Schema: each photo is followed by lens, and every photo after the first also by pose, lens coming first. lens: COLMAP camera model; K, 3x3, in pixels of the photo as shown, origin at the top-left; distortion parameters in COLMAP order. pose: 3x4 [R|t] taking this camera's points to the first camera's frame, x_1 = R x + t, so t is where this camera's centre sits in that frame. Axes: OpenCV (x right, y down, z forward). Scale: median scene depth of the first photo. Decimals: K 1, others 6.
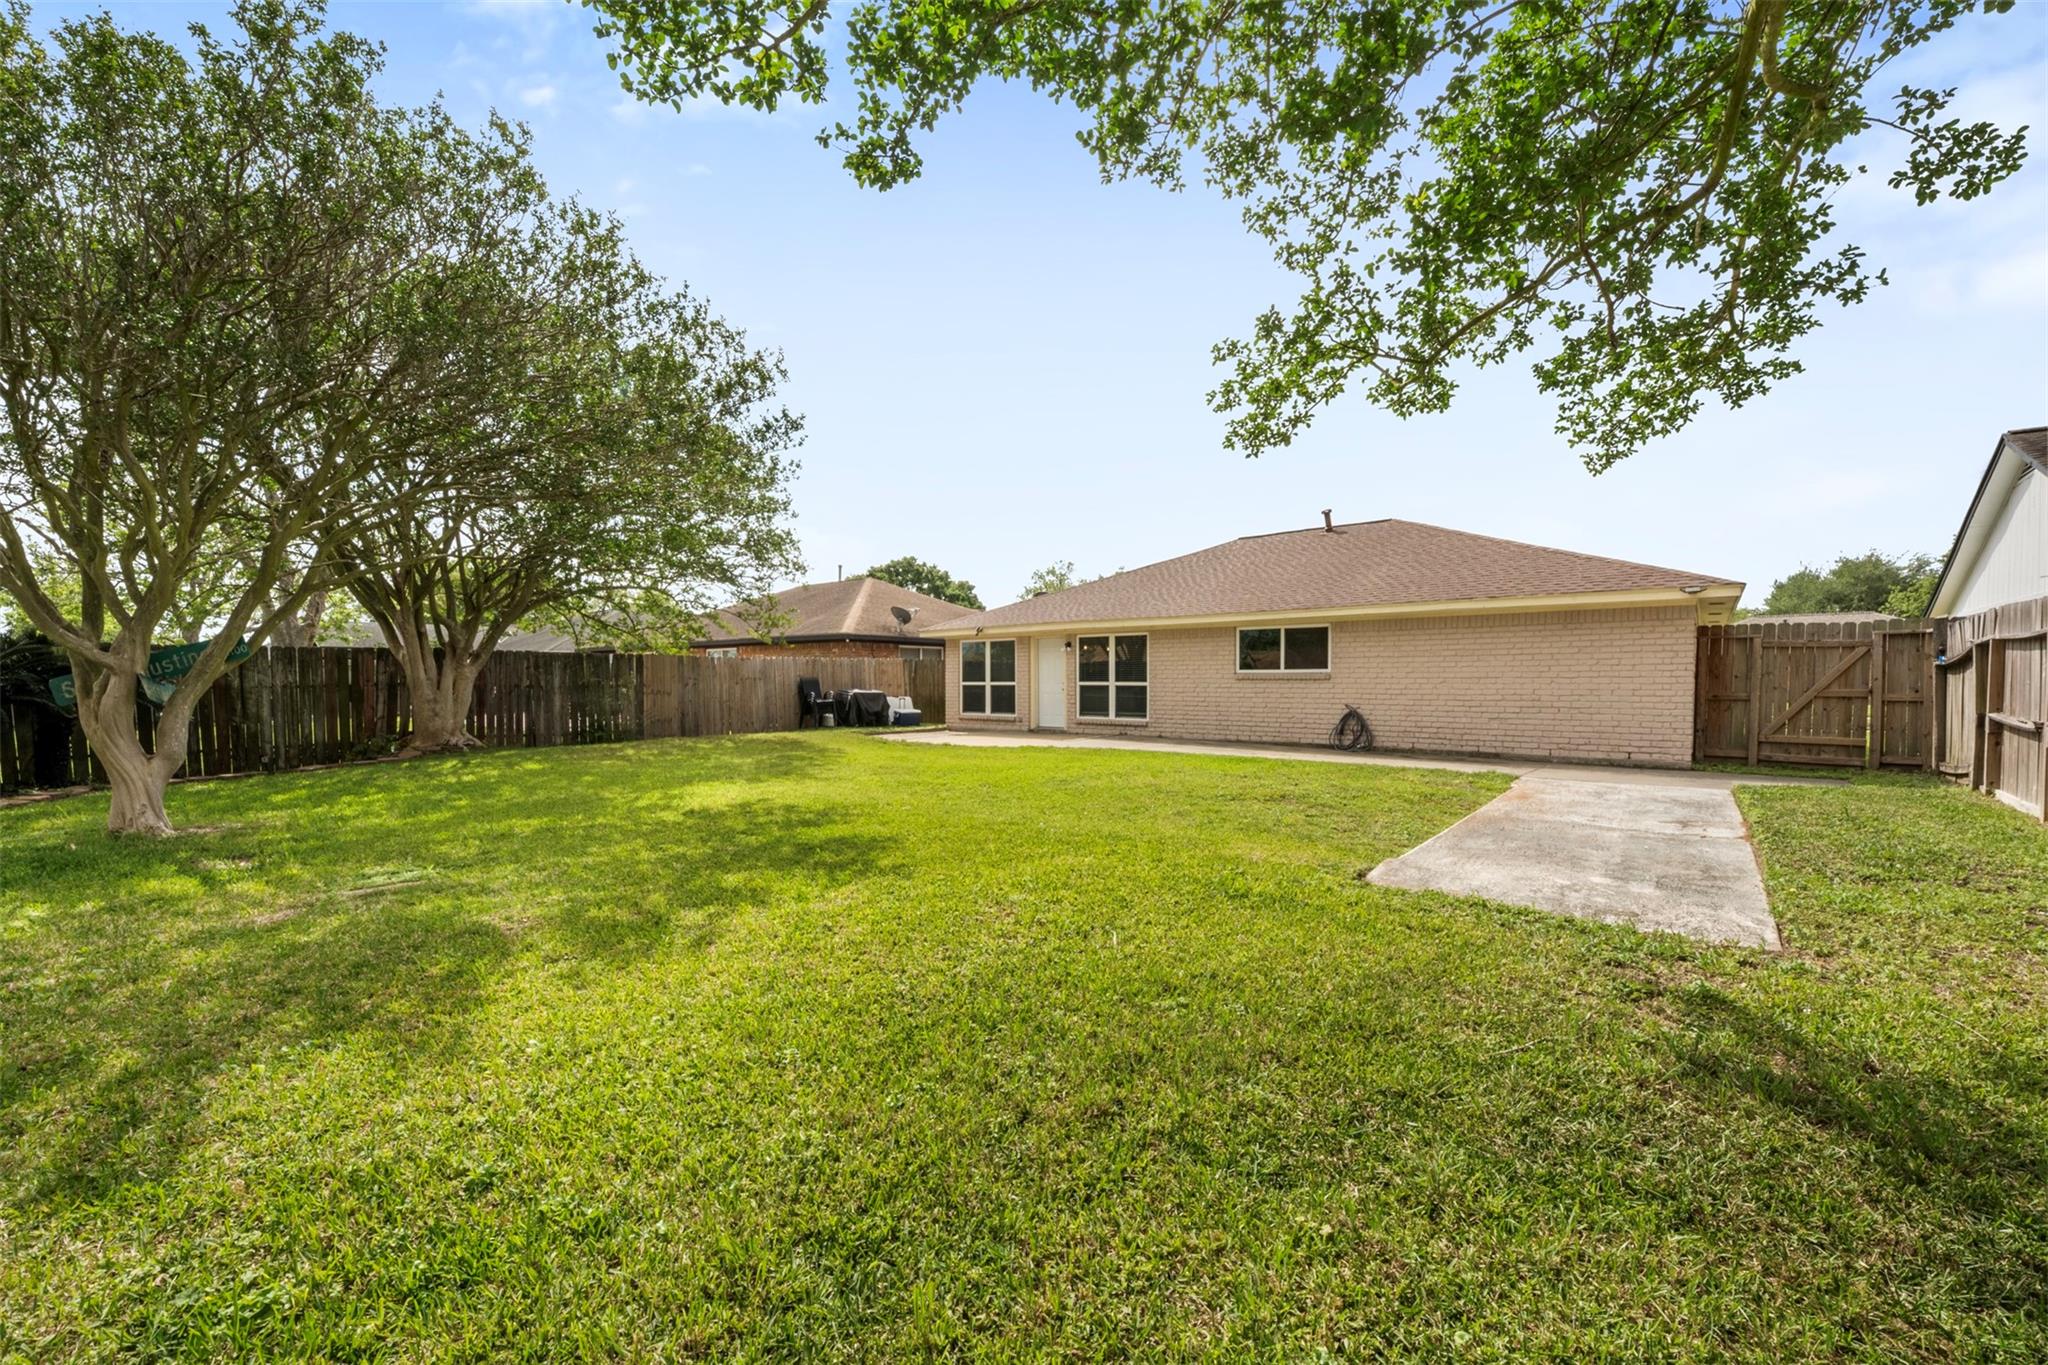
lens RADIAL K [[826.9, 0, 1025.3], [0, 826.9, 698.5], [0, 0, 1]] dist [0.018060, -0.006653]
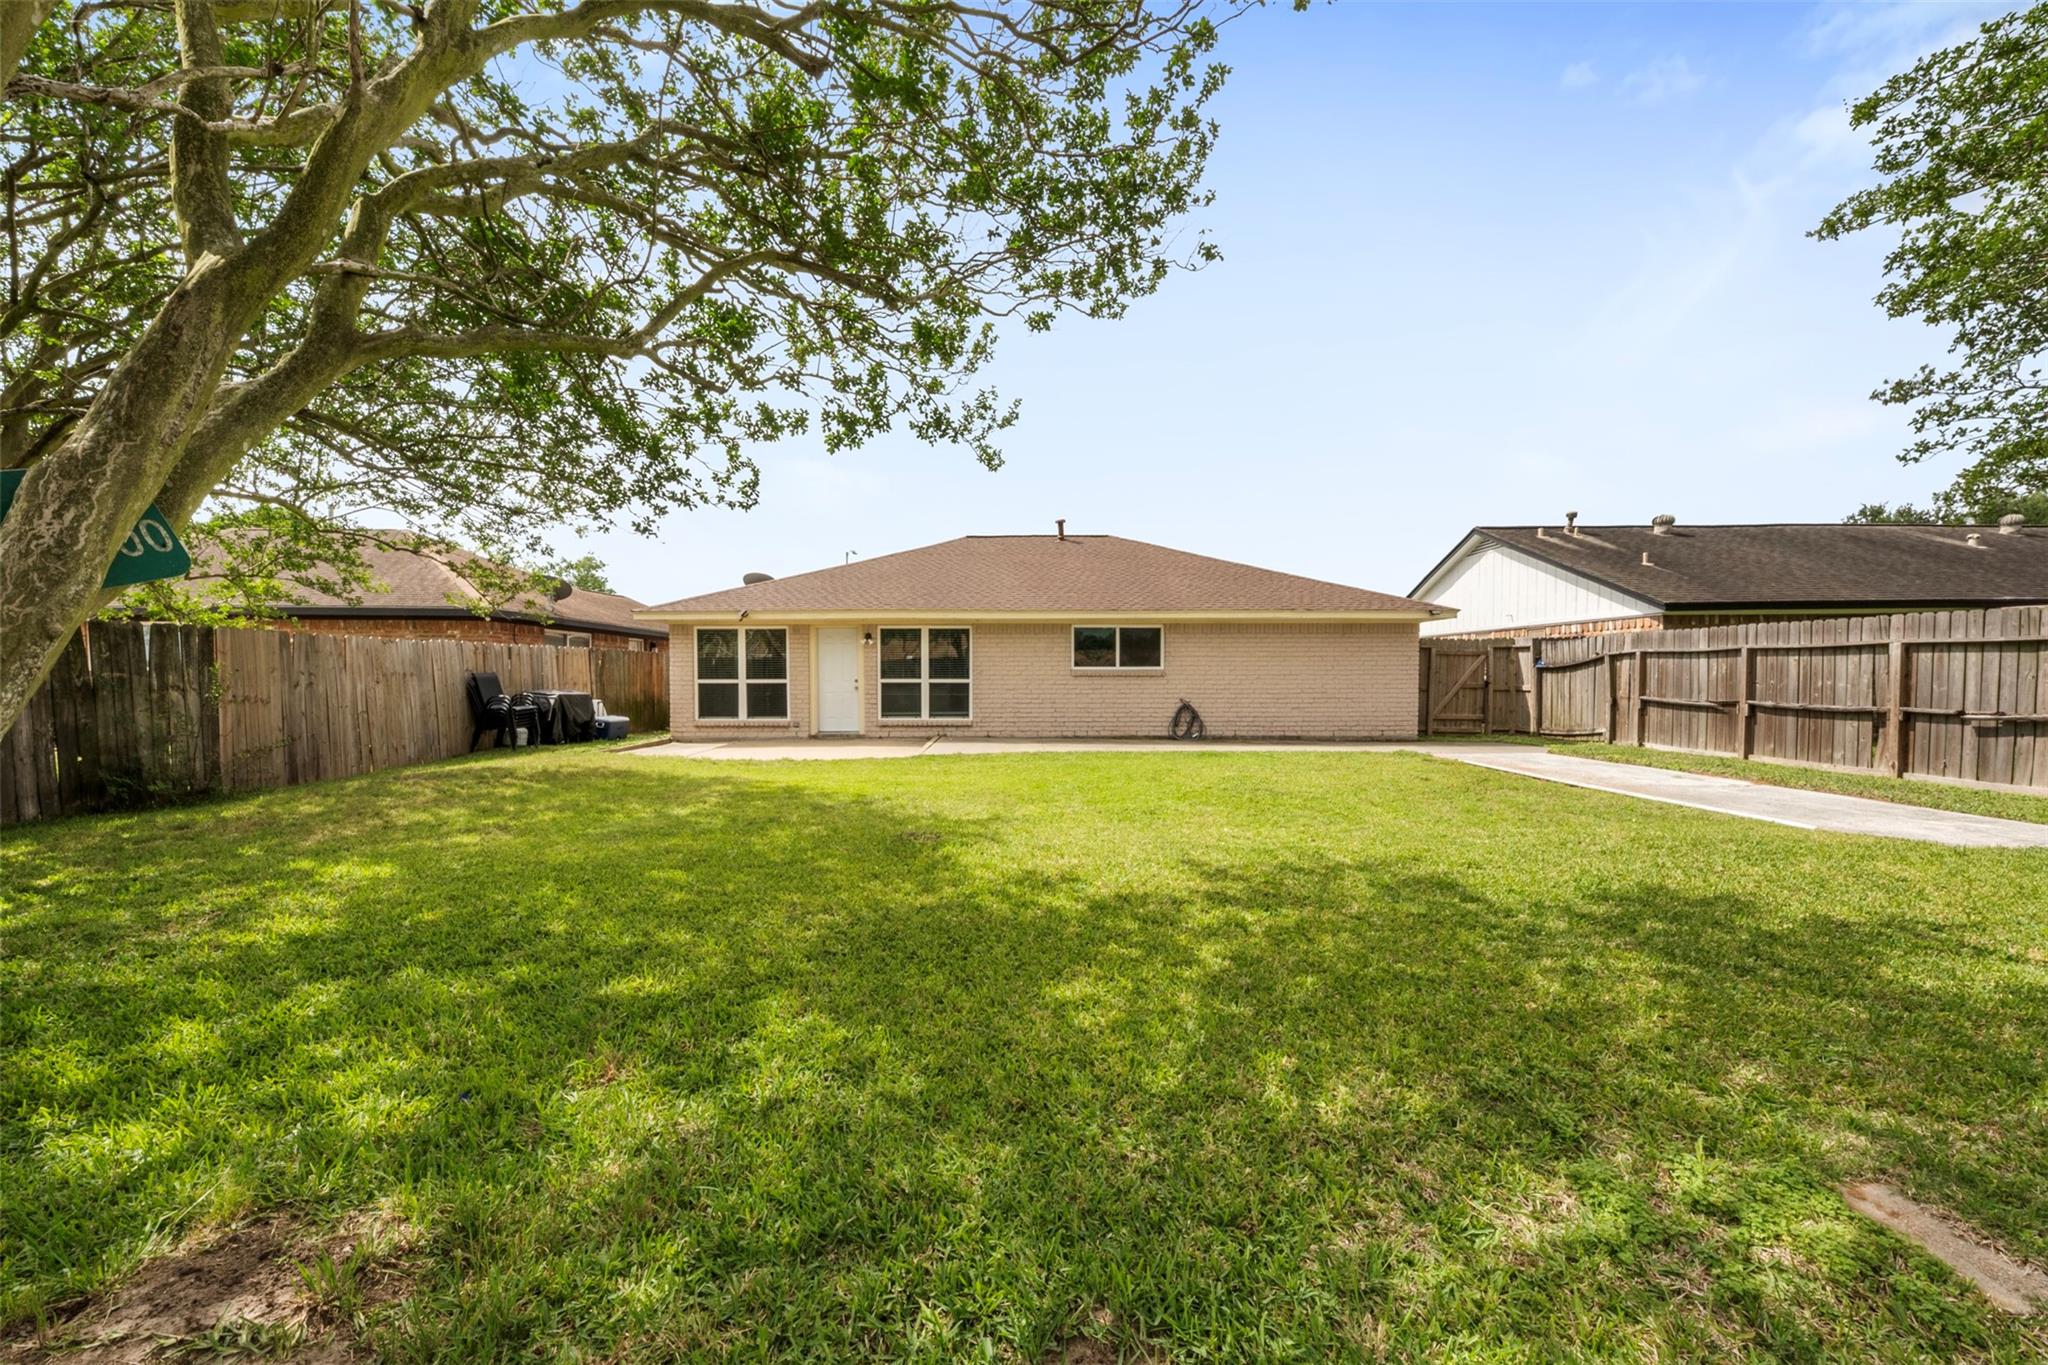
lens RADIAL K [[805.4, 0, 1022.1], [0, 805.4, 698.5], [0, 0, 1]] dist [0.019631, -0.008120]
pose [[0.765001, -0.014488, 0.643866, -0.384001], [0.014539, 0.999881, 0.005224, -0.001493], [-0.643865, 0.005365, 0.765120, 0.251461]]
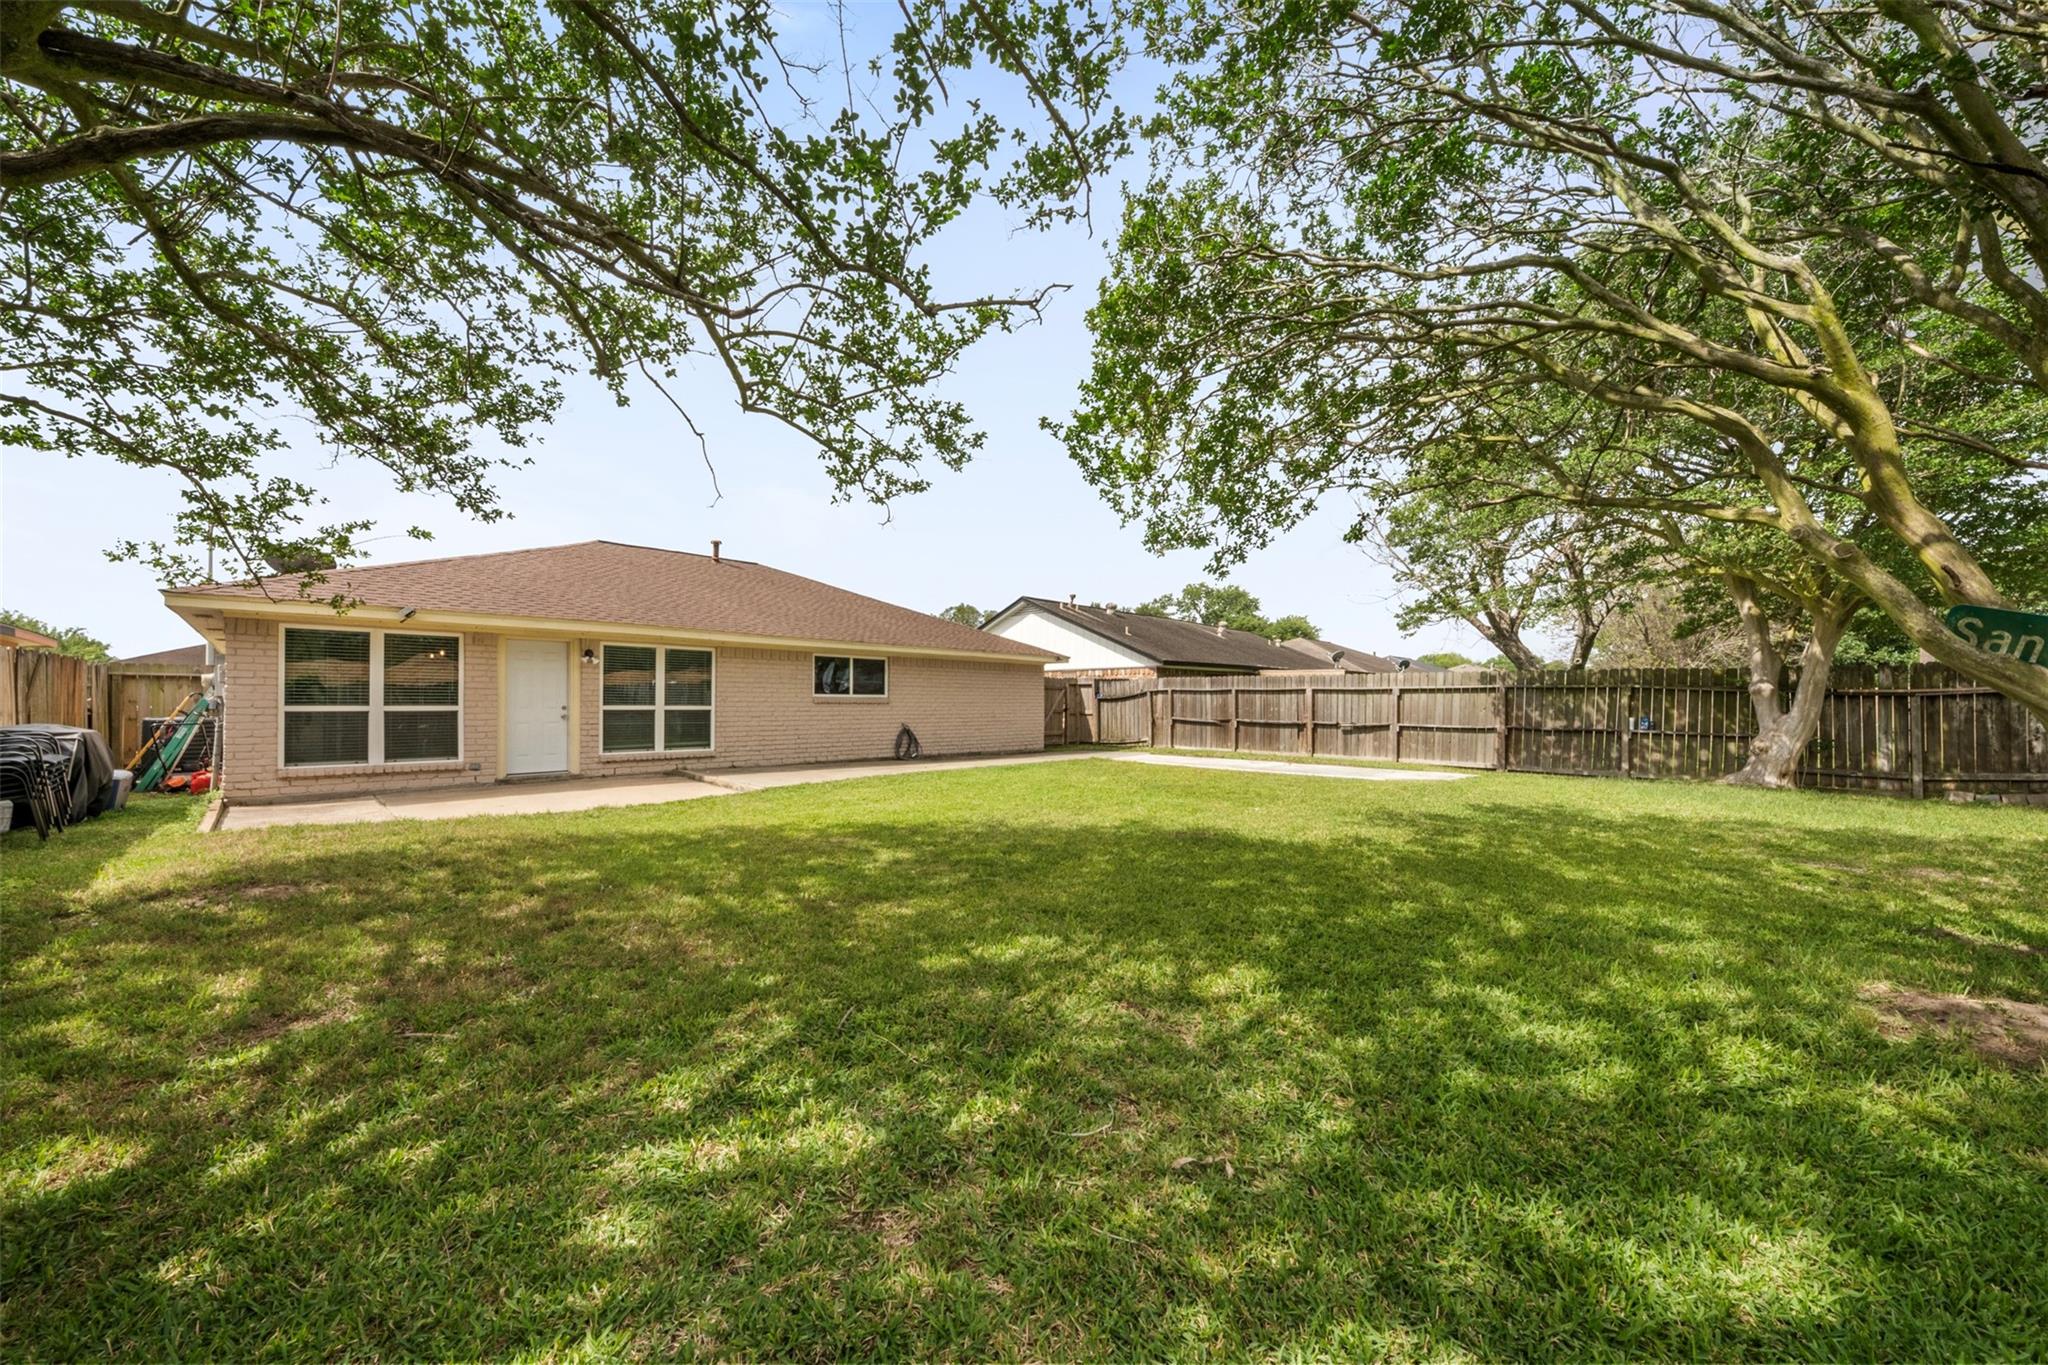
lens RADIAL K [[731.9, 0, 1052.0], [0, 731.9, 697.9], [0, 0, 1]] dist [-0.000644, -0.000037]
pose [[0.050477, 0.011751, 0.998656, -0.576981], [0.021330, 0.999690, -0.012841, -0.010020], [-0.998497, 0.021949, 0.050210, 0.583286]]
